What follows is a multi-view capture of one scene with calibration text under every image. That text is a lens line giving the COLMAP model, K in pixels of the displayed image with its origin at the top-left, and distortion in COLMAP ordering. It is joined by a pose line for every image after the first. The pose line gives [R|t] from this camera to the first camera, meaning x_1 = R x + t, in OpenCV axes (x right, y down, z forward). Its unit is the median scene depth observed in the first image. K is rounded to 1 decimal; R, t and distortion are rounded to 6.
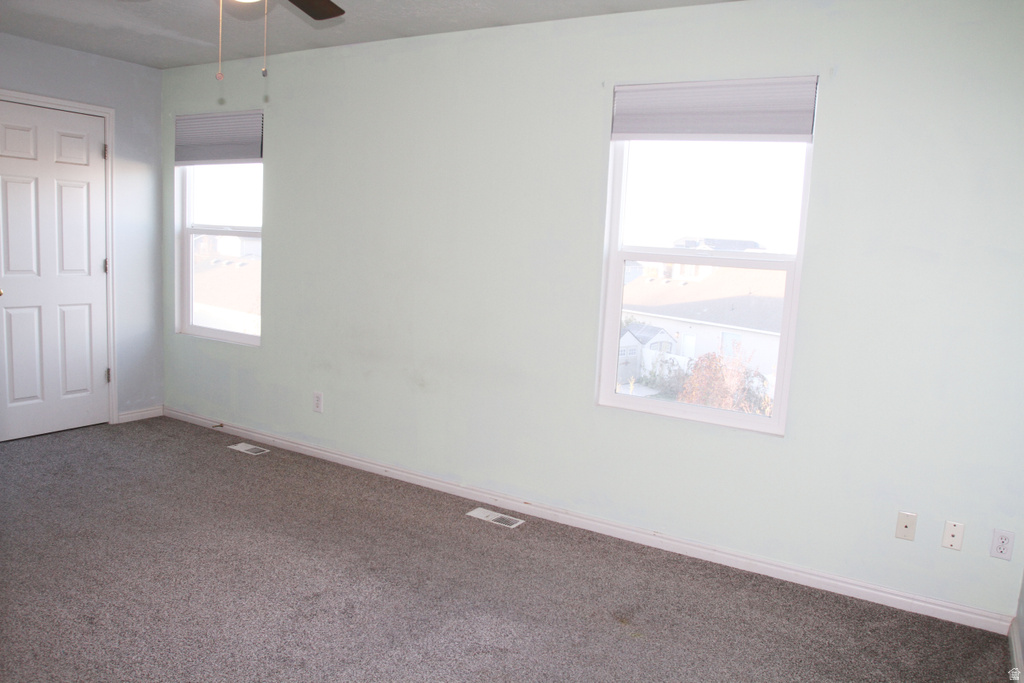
lens RADIAL K [[757.9, 0, 507.8], [0, 757.9, 344.1], [0, 0, 1]] dist [-0.090156, 0.050873]
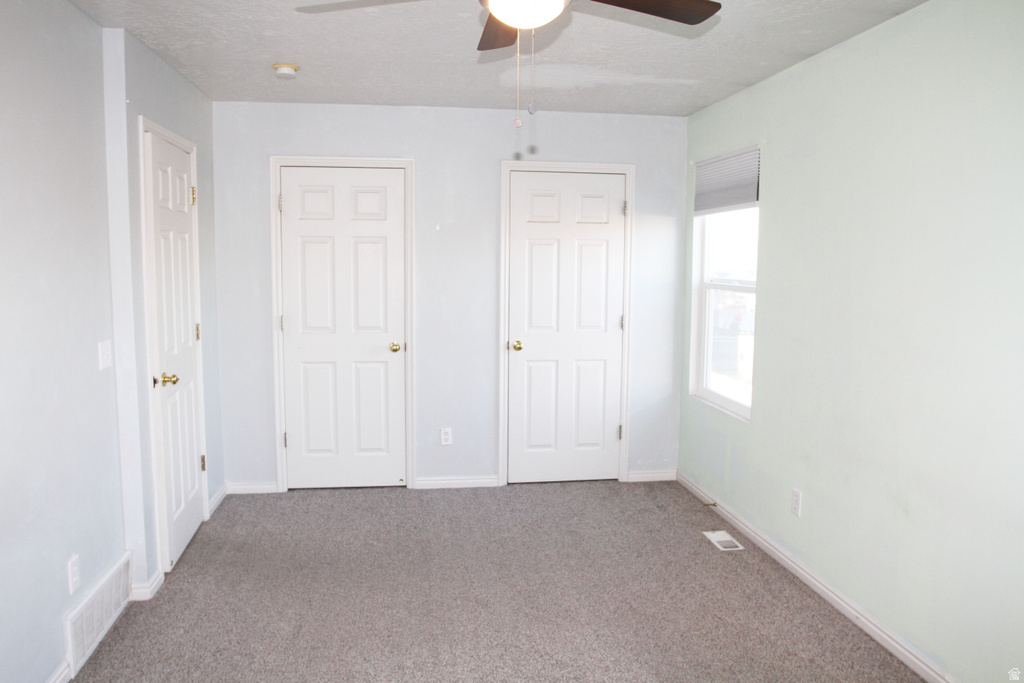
lens RADIAL K [[757.9, 0, 513.5], [0, 757.9, 338.7], [0, 0, 1]] dist [-0.090156, 0.050873]
pose [[0.634833, 0.034315, -0.771887, 0.152448], [-0.077954, 0.996760, -0.019800, -0.053622], [0.768707, 0.072742, 0.635452, 0.250906]]
